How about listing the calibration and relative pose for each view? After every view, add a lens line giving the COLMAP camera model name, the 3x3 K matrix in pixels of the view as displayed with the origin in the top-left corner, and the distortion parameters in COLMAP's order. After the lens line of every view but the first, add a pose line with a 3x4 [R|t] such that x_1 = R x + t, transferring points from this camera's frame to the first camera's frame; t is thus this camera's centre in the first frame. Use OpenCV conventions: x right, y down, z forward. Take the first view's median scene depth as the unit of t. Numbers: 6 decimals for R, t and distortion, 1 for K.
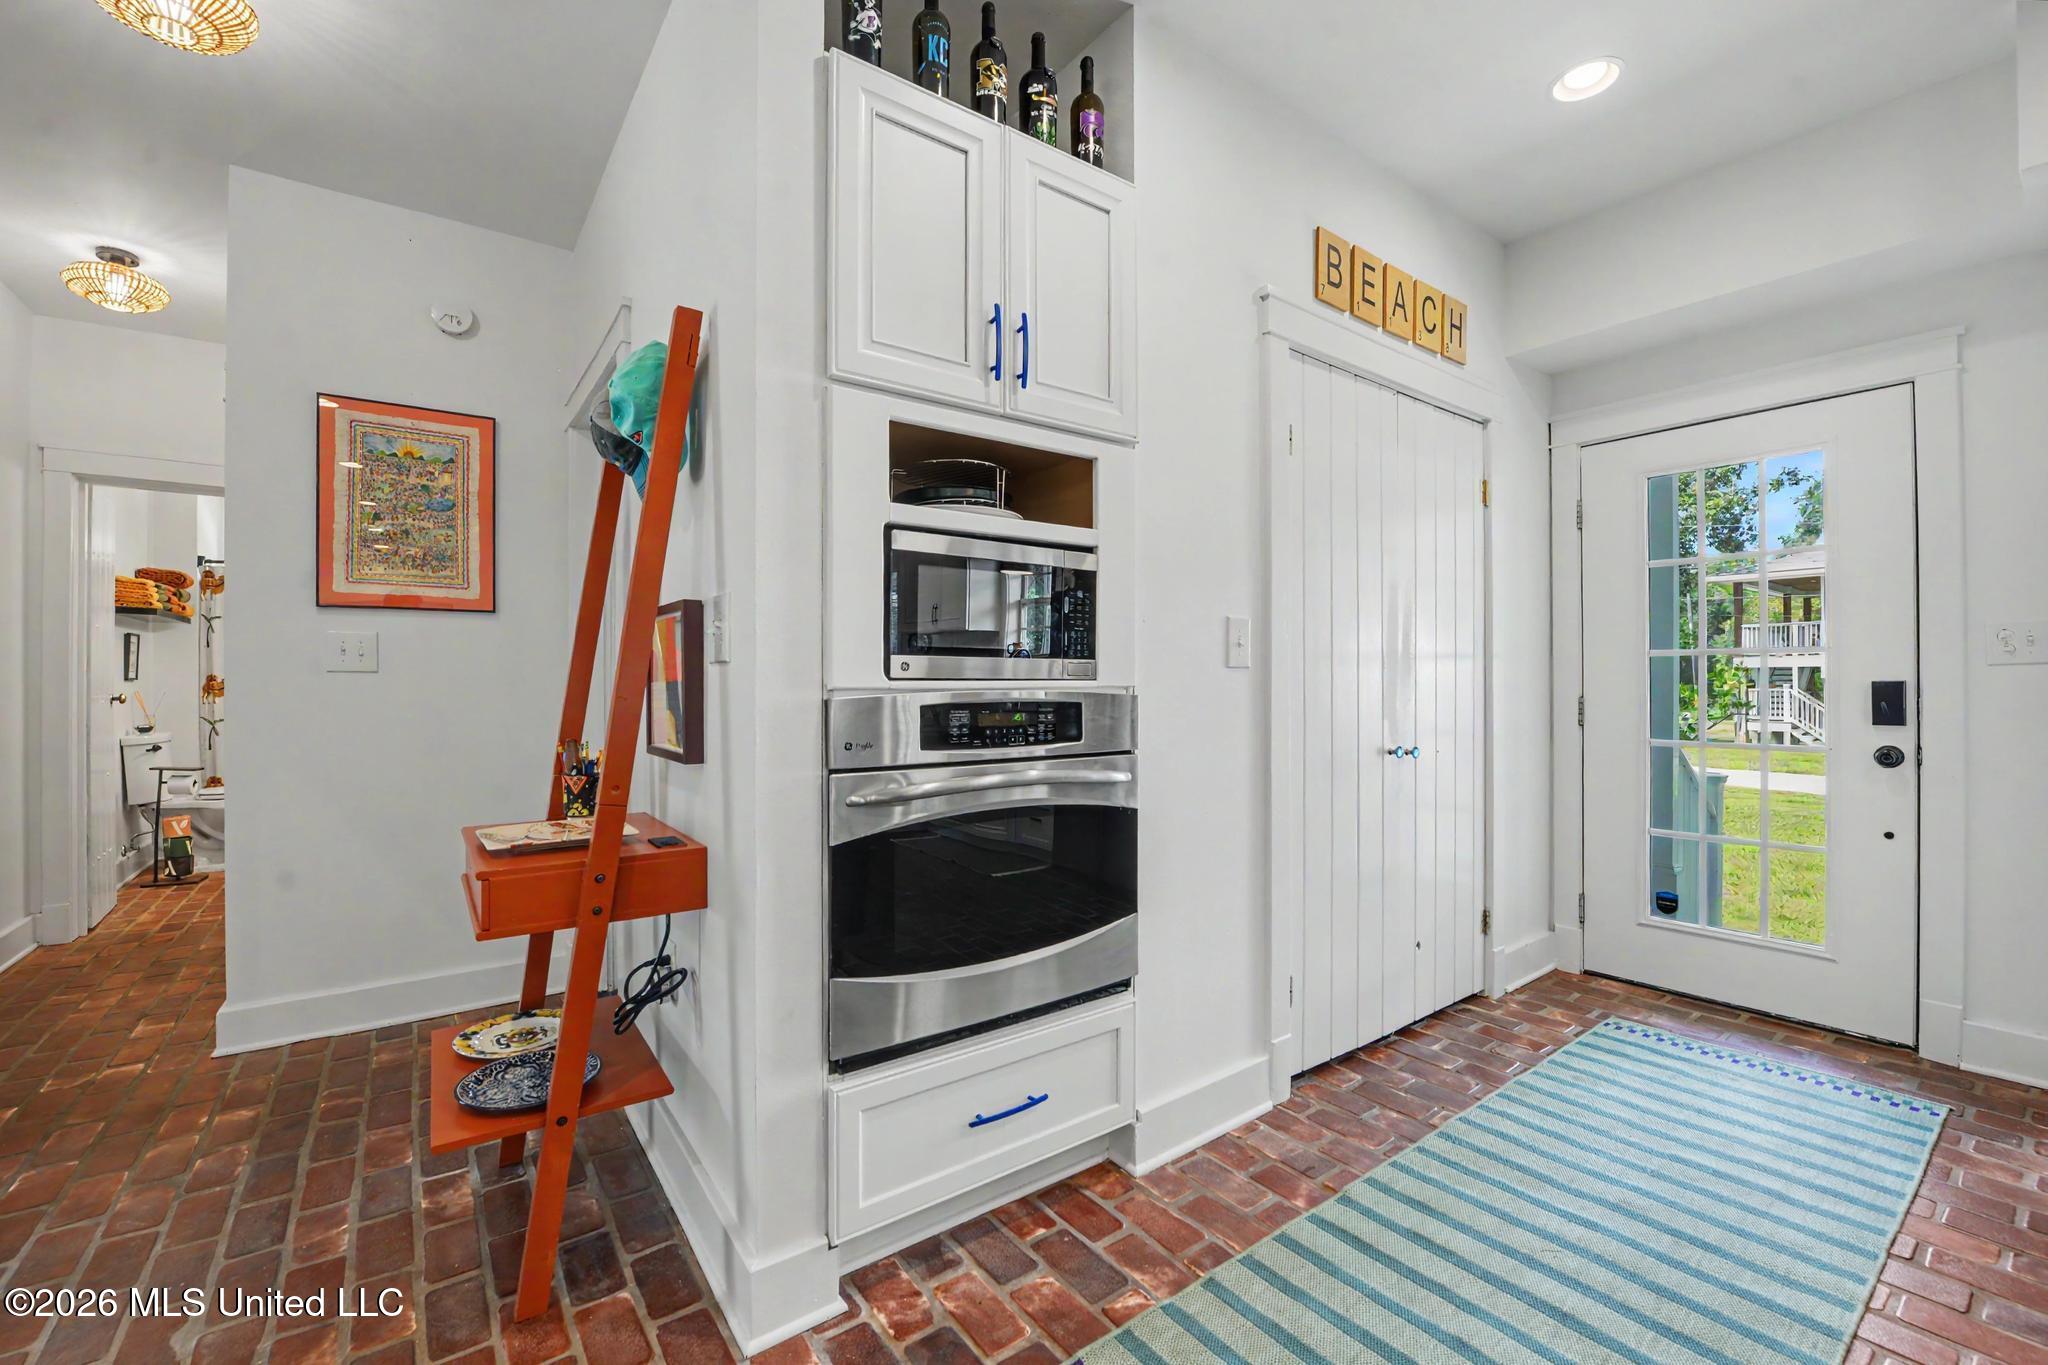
lens RADIAL K [[835.7, 0, 1011.9], [0, 835.7, 683.7], [0, 0, 1]] dist [-0.015770, -0.000707]
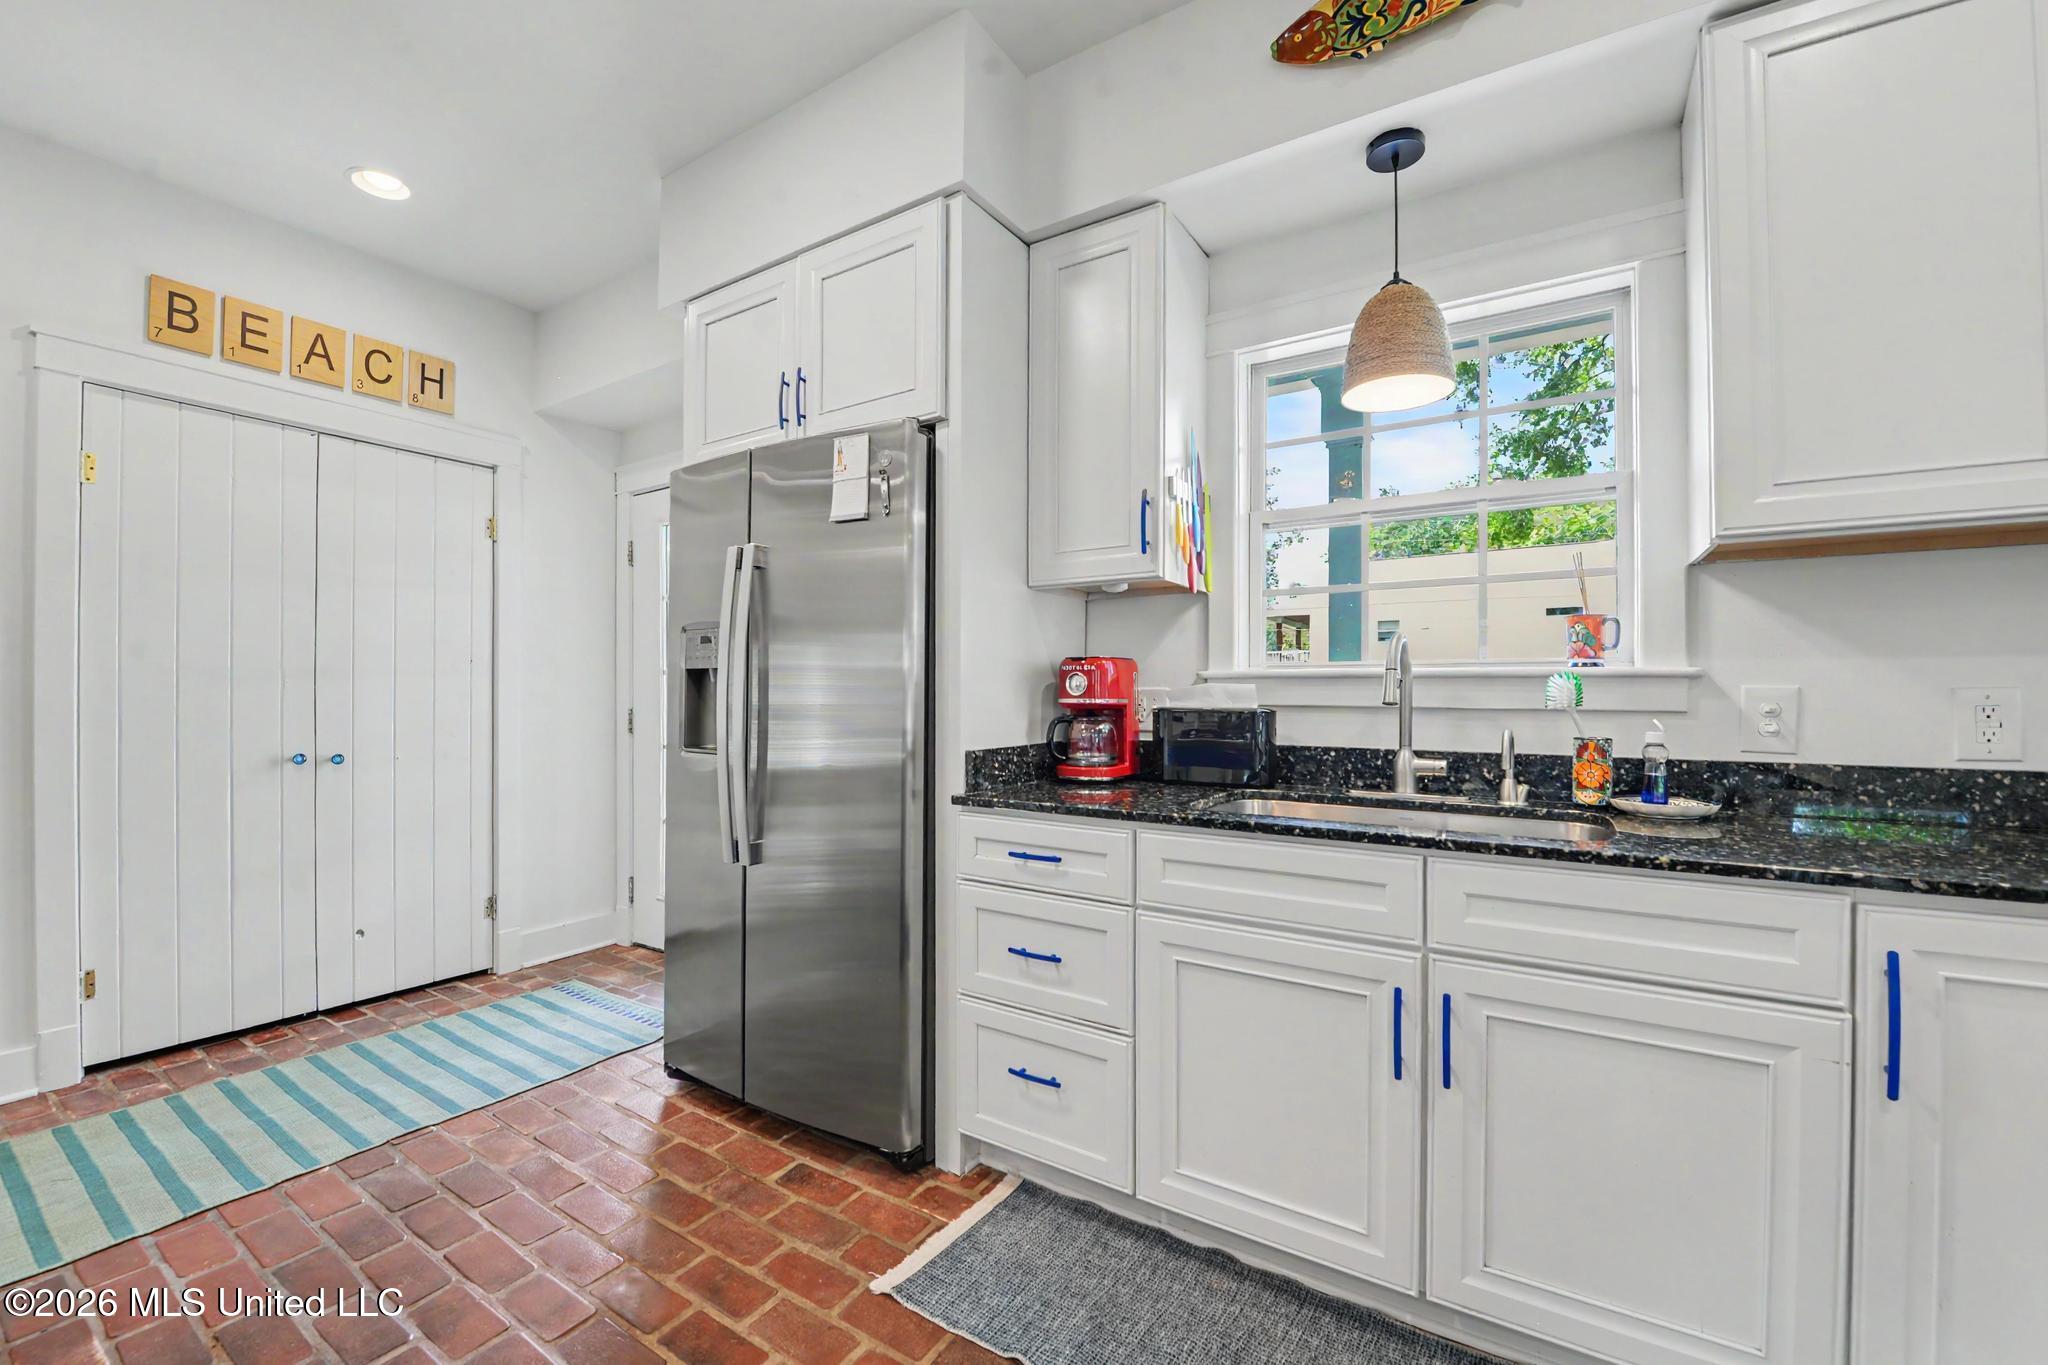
lens RADIAL K [[835.7, 0, 1023.3], [0, 835.7, 693.2], [0, 0, 1]] dist [-0.015770, -0.000707]
pose [[0.937855, 0.005897, 0.346977, 1.013236], [-0.005047, 0.999982, -0.003353, -0.006024], [-0.346990, 0.001393, 0.937868, -0.371036]]
